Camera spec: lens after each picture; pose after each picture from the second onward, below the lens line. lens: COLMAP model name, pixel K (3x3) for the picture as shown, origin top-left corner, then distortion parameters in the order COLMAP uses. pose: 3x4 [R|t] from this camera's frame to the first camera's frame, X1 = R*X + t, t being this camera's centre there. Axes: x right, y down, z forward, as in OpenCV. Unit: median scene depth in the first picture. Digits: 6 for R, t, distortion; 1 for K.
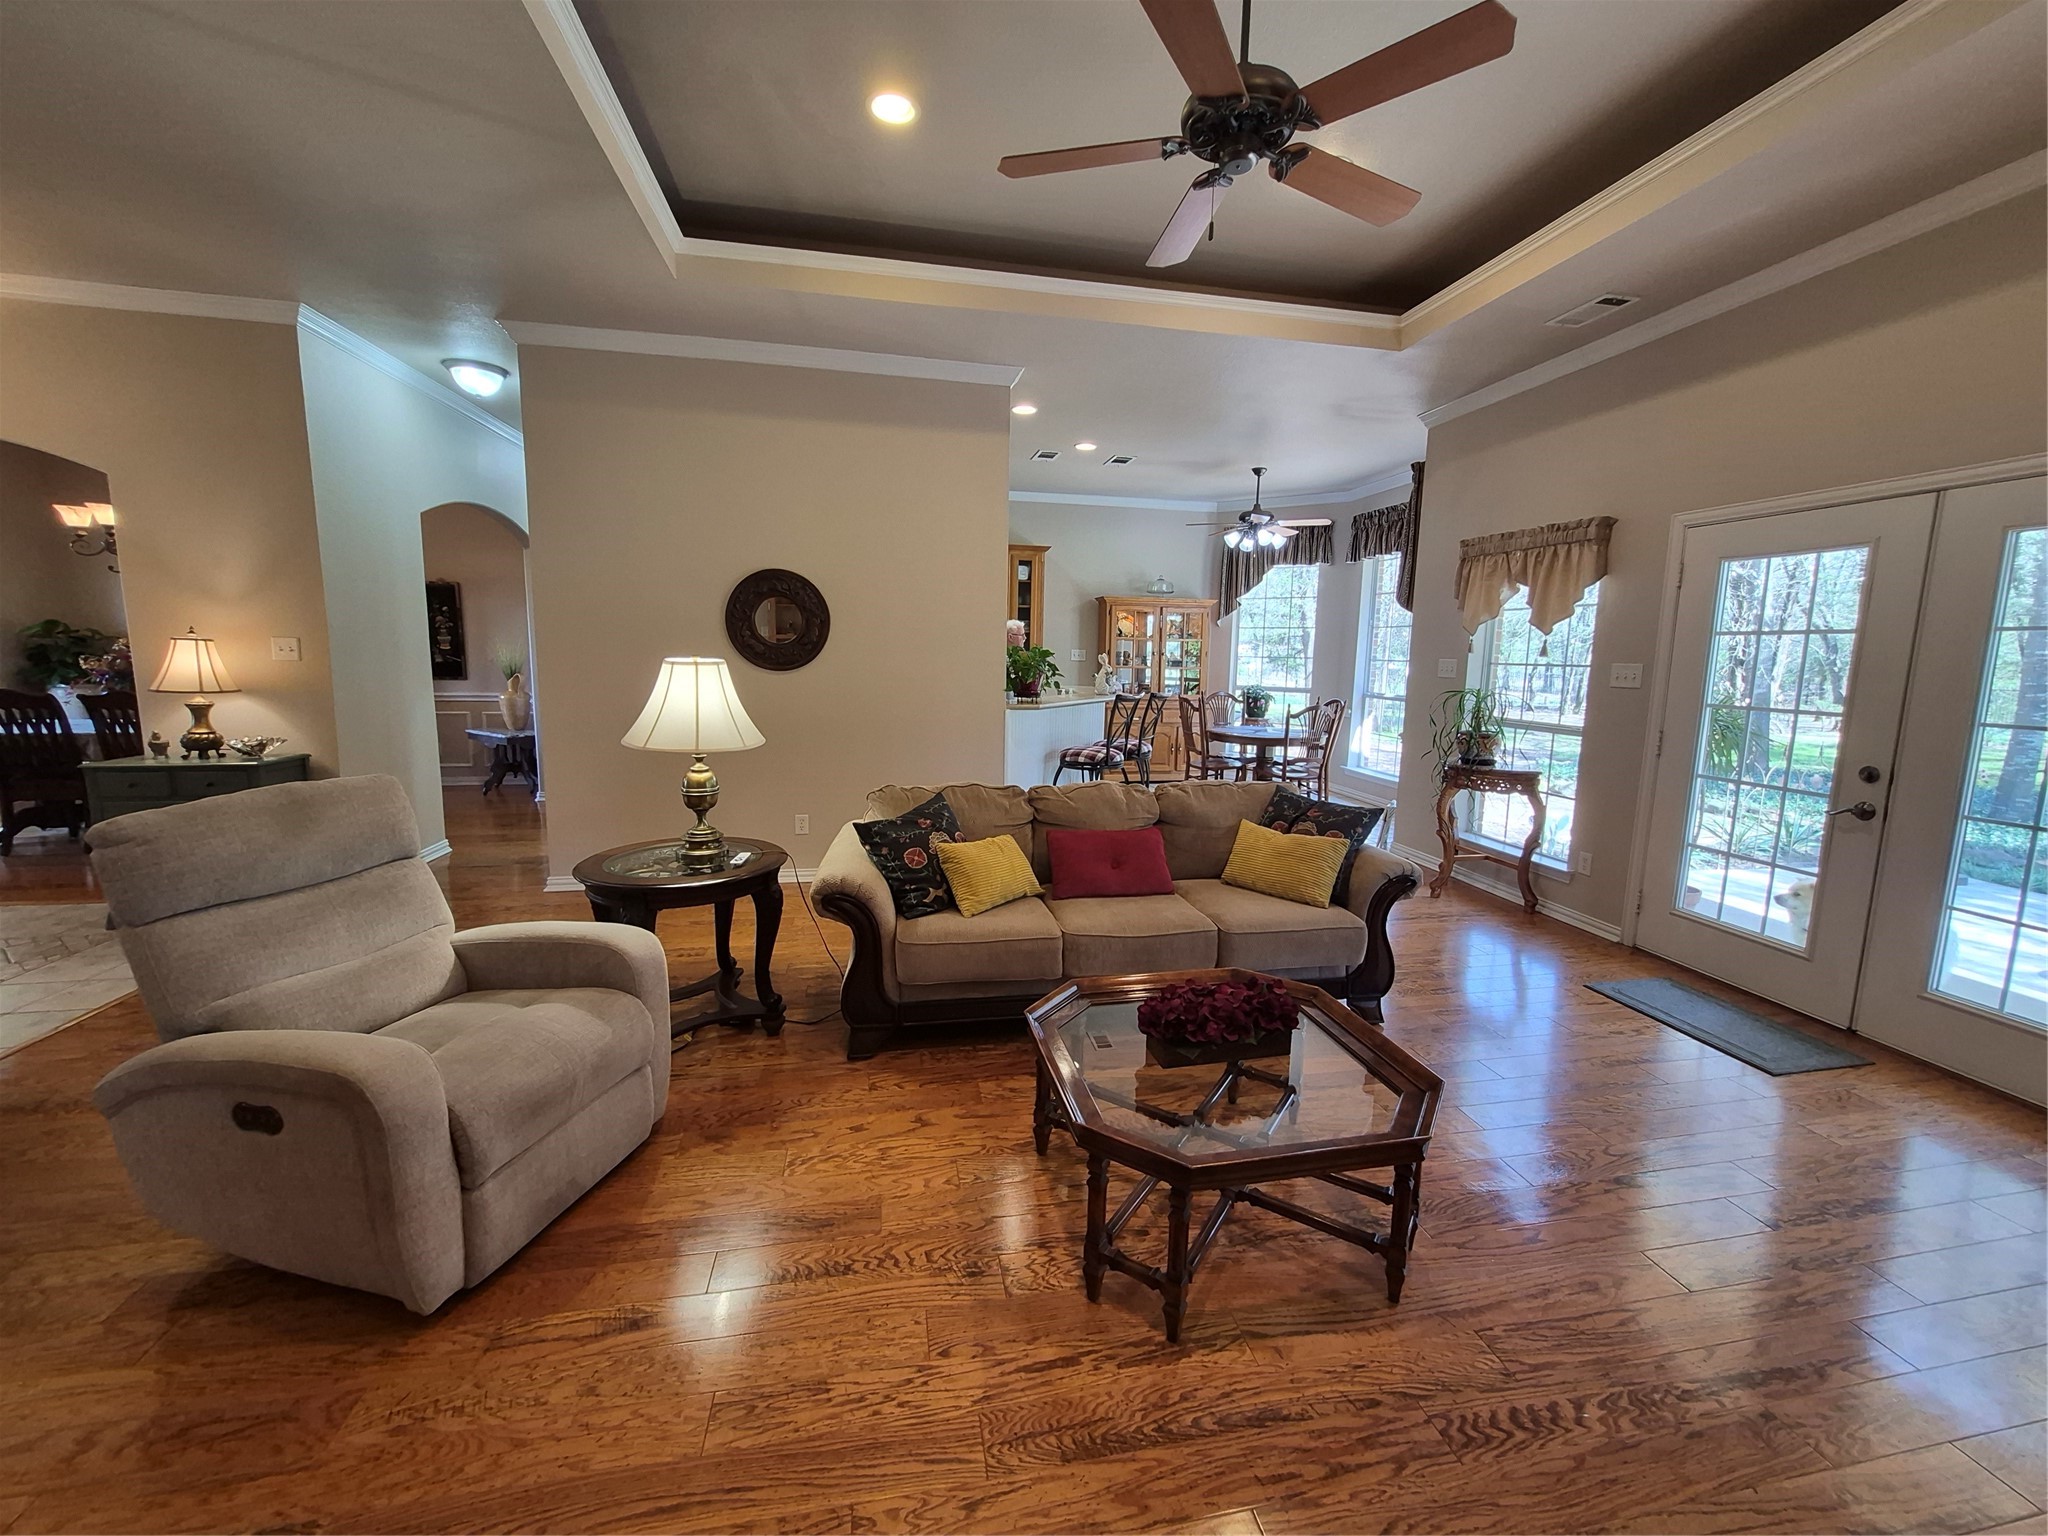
lens RADIAL K [[806.2, 0, 1035.1], [0, 806.2, 759.0], [0, 0, 1]] dist [-0.001630, -0.000496]
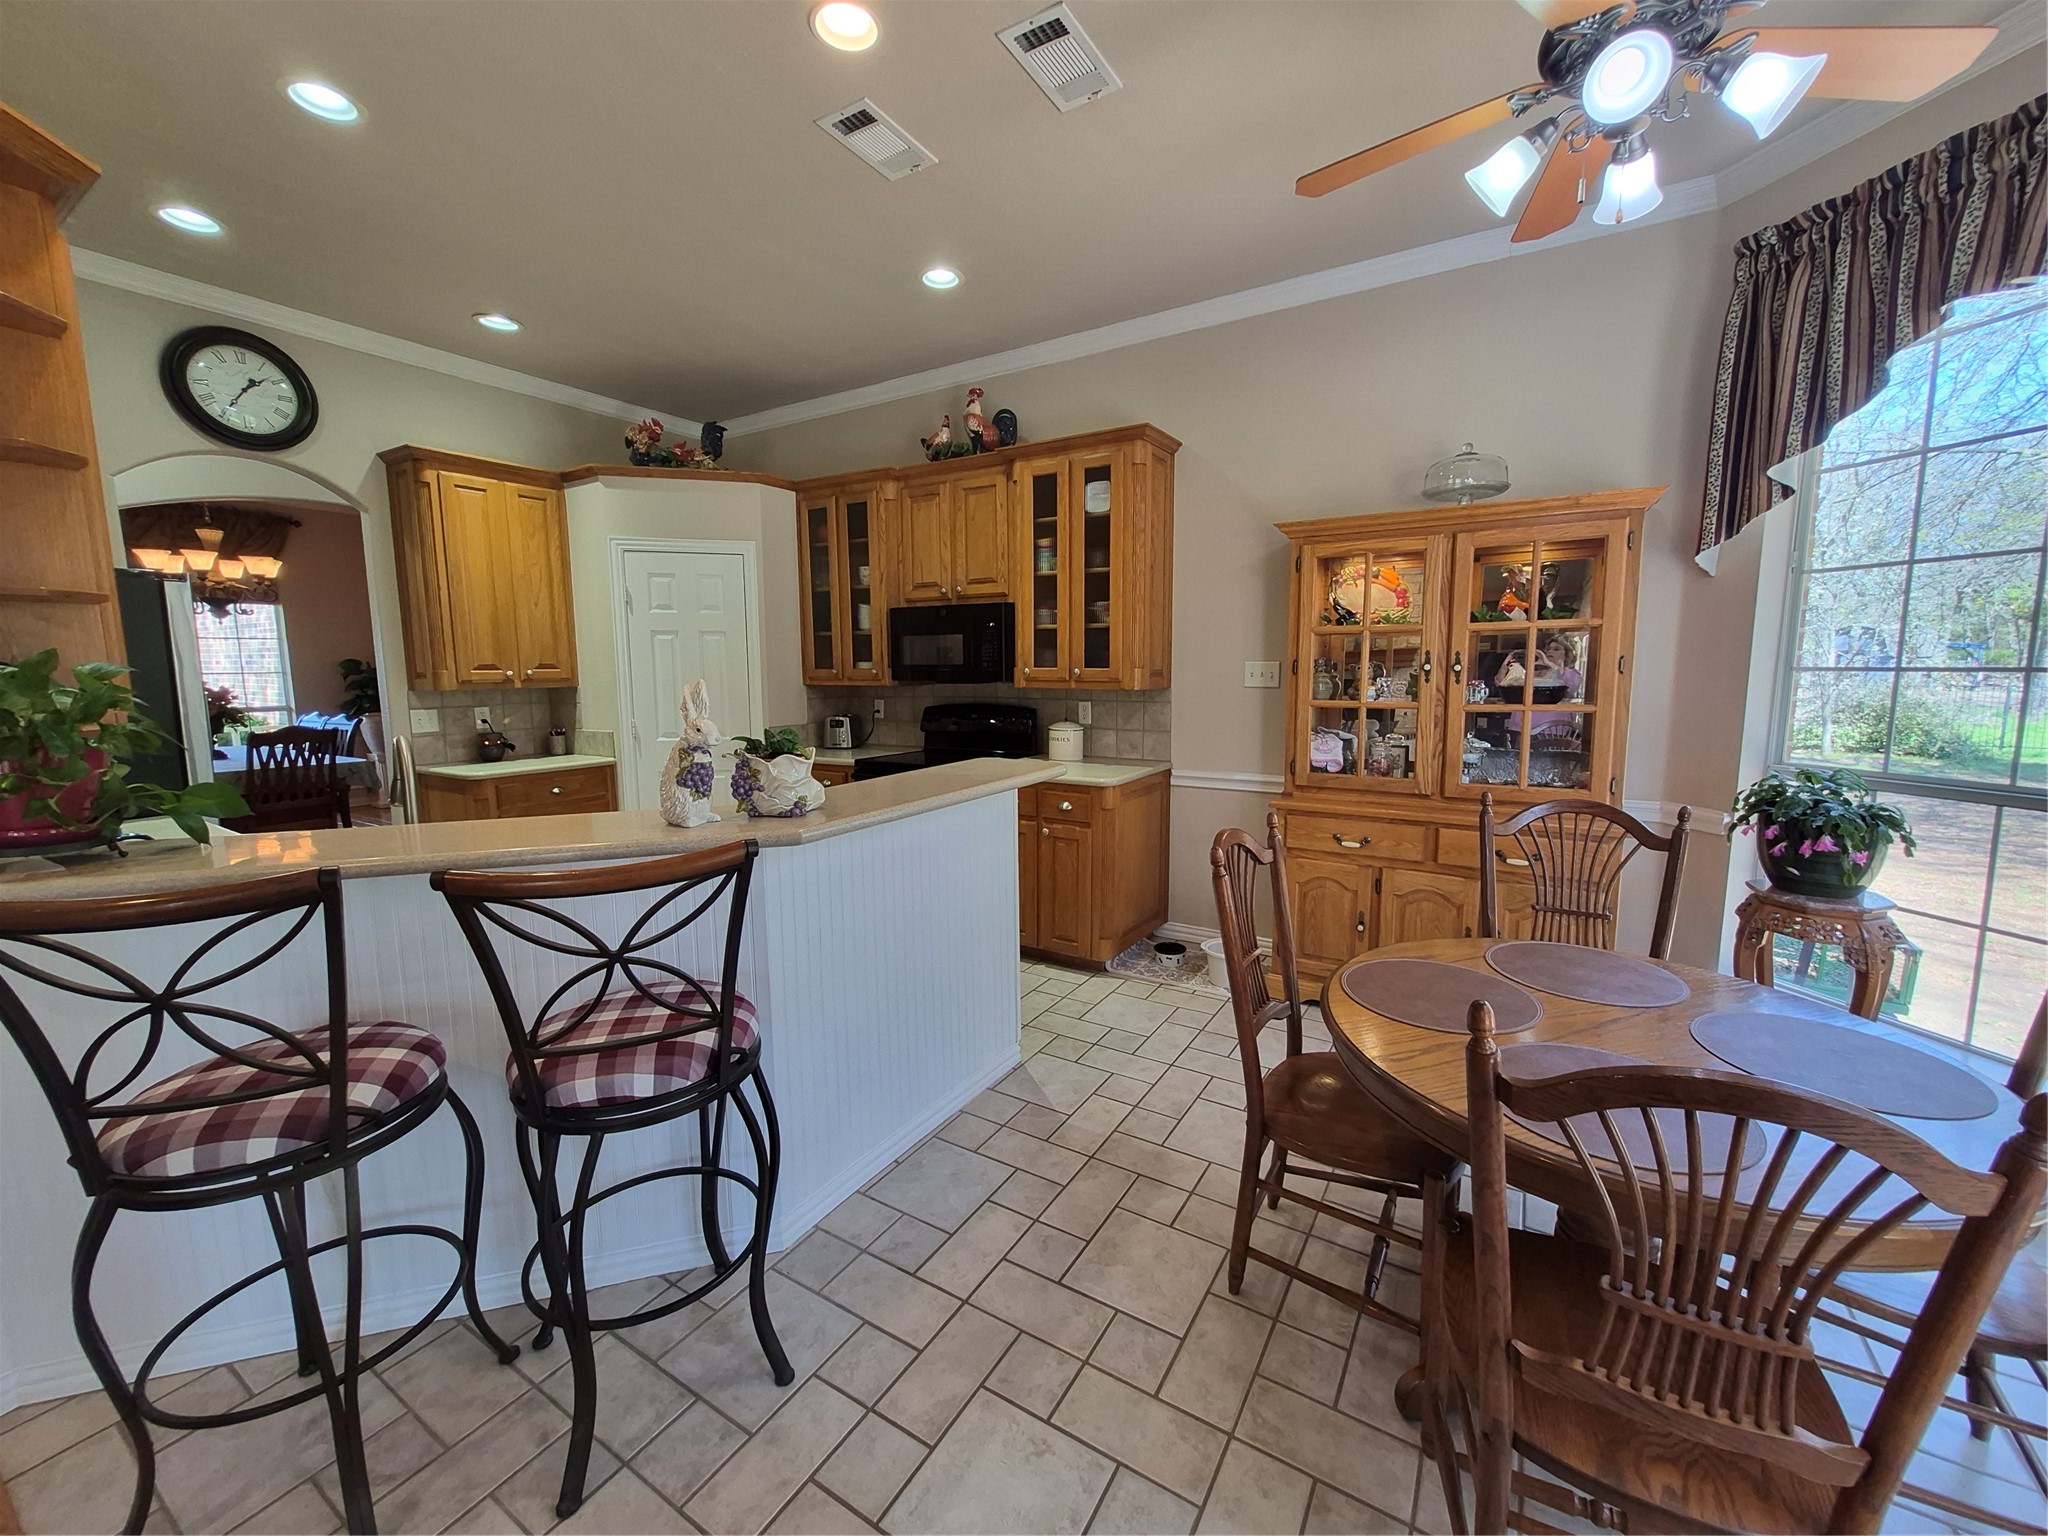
lens RADIAL K [[803.6, 0, 1032.1], [0, 803.6, 756.4], [0, 0, 1]] dist [0.001296, -0.000401]
pose [[0.736950, 0.057118, -0.673529, 0.560744], [-0.070868, 0.997461, 0.007047, -0.175735], [0.672221, 0.042539, 0.739127, 1.333678]]
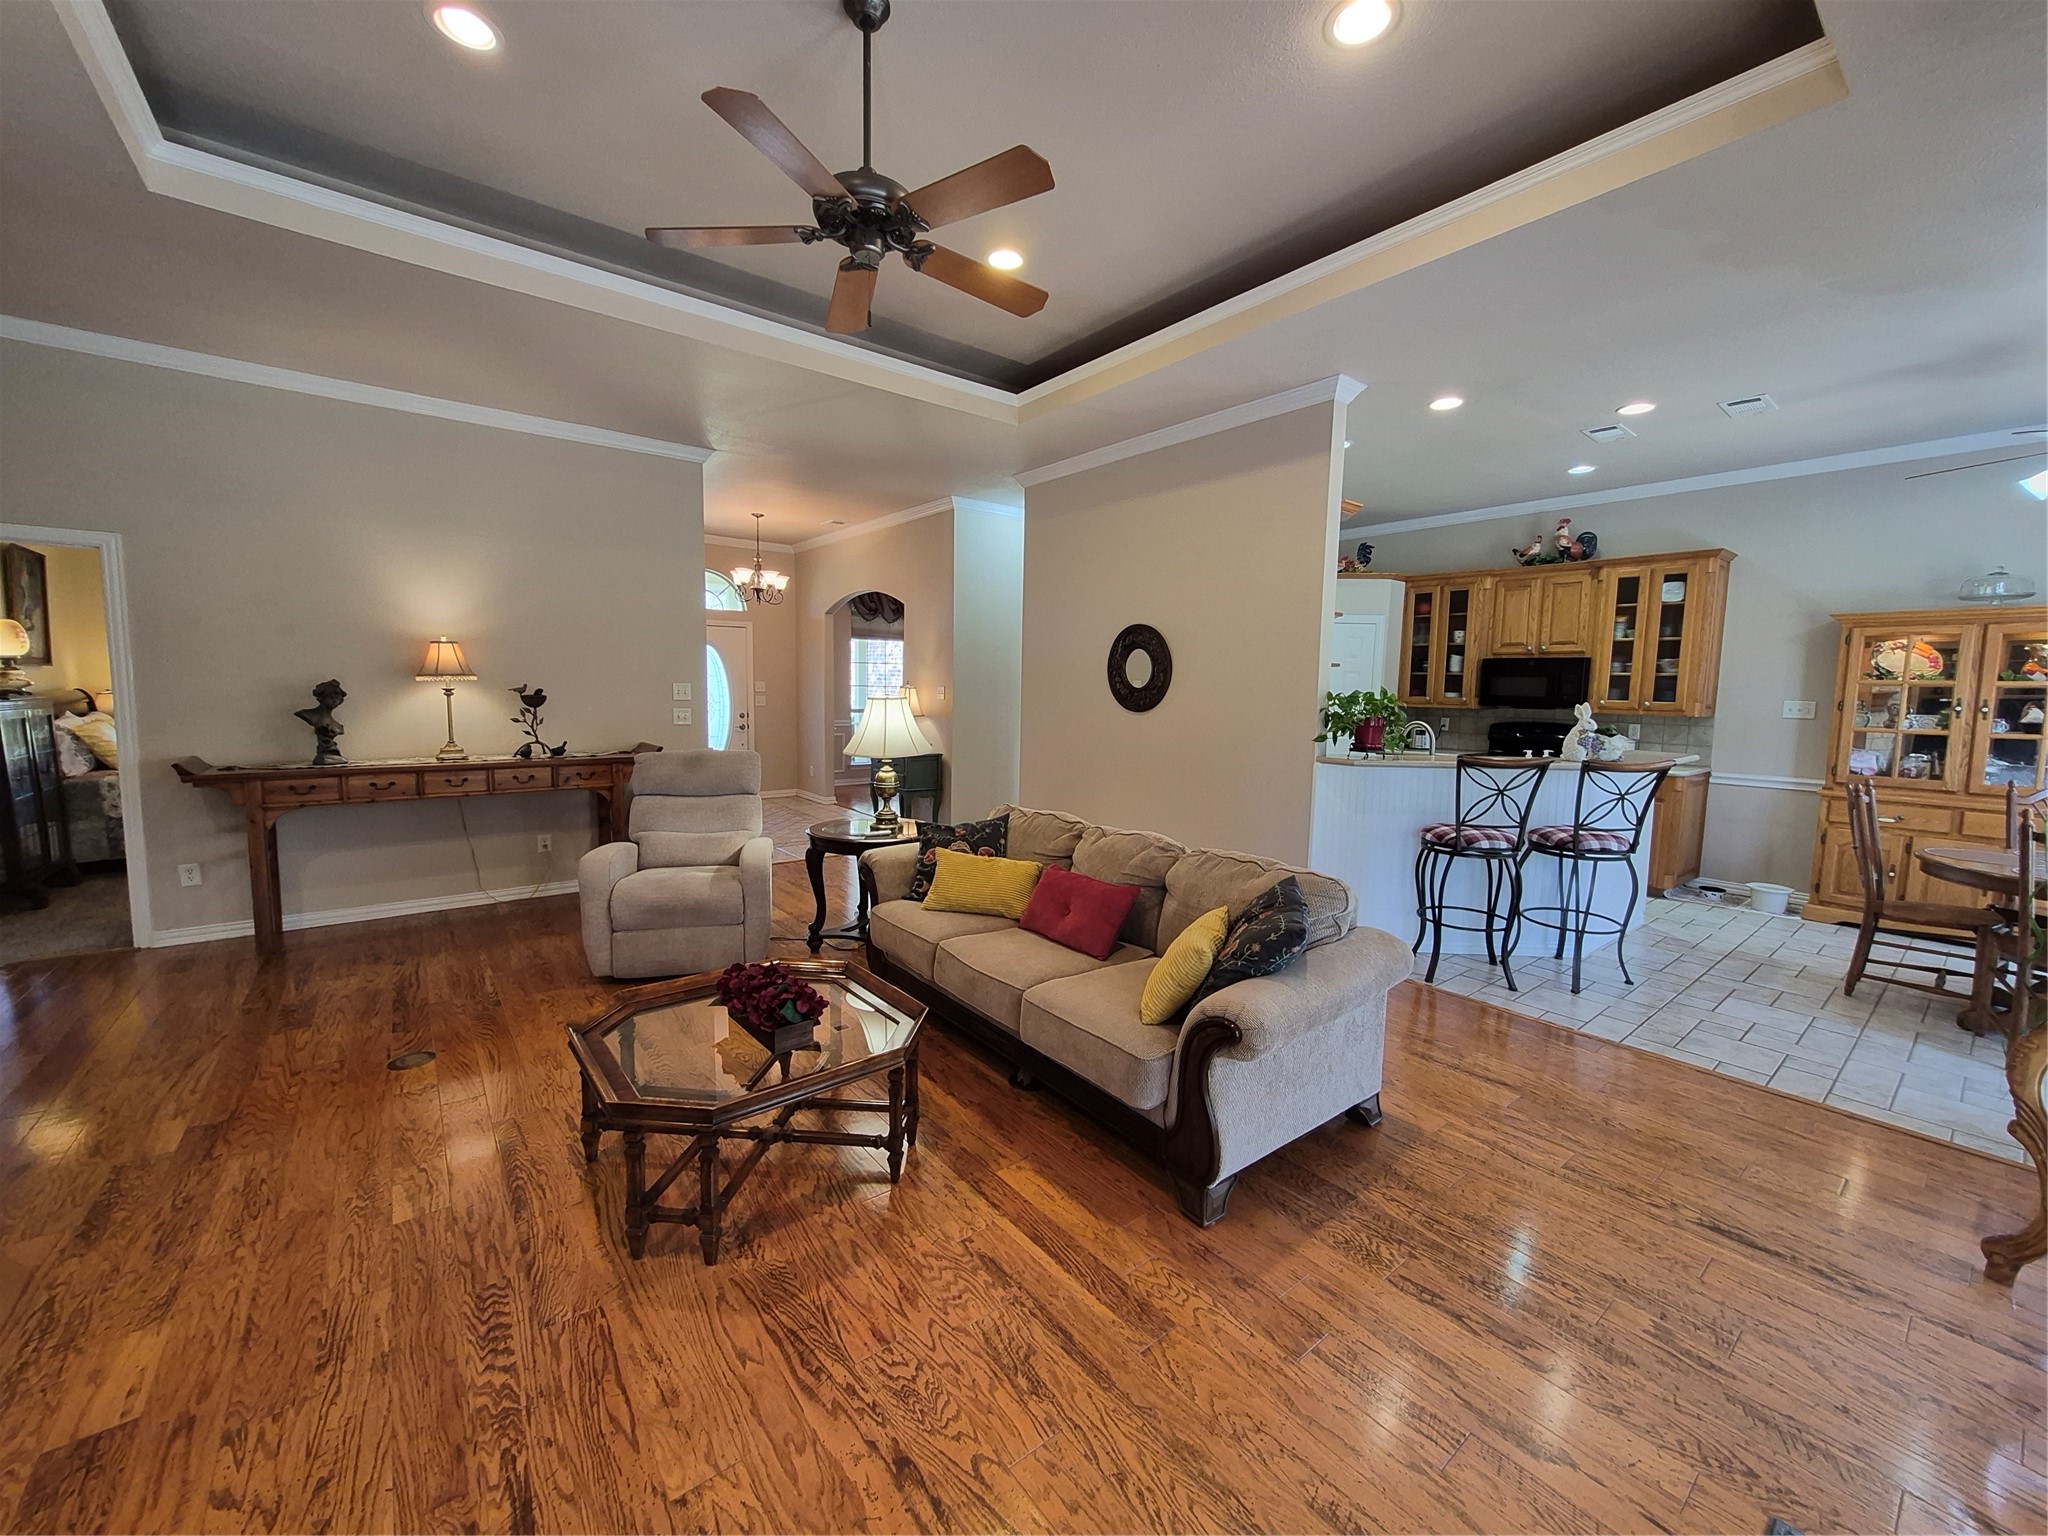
lens RADIAL K [[803.6, 0, 1032.1], [0, 803.6, 756.4], [0, 0, 1]] dist [0.001296, -0.000401]
pose [[0.461530, 0.071596, -0.884231, 0.742681], [-0.130536, 0.991369, 0.012137, -0.047605], [0.877468, 0.109822, 0.466892, 0.399324]]
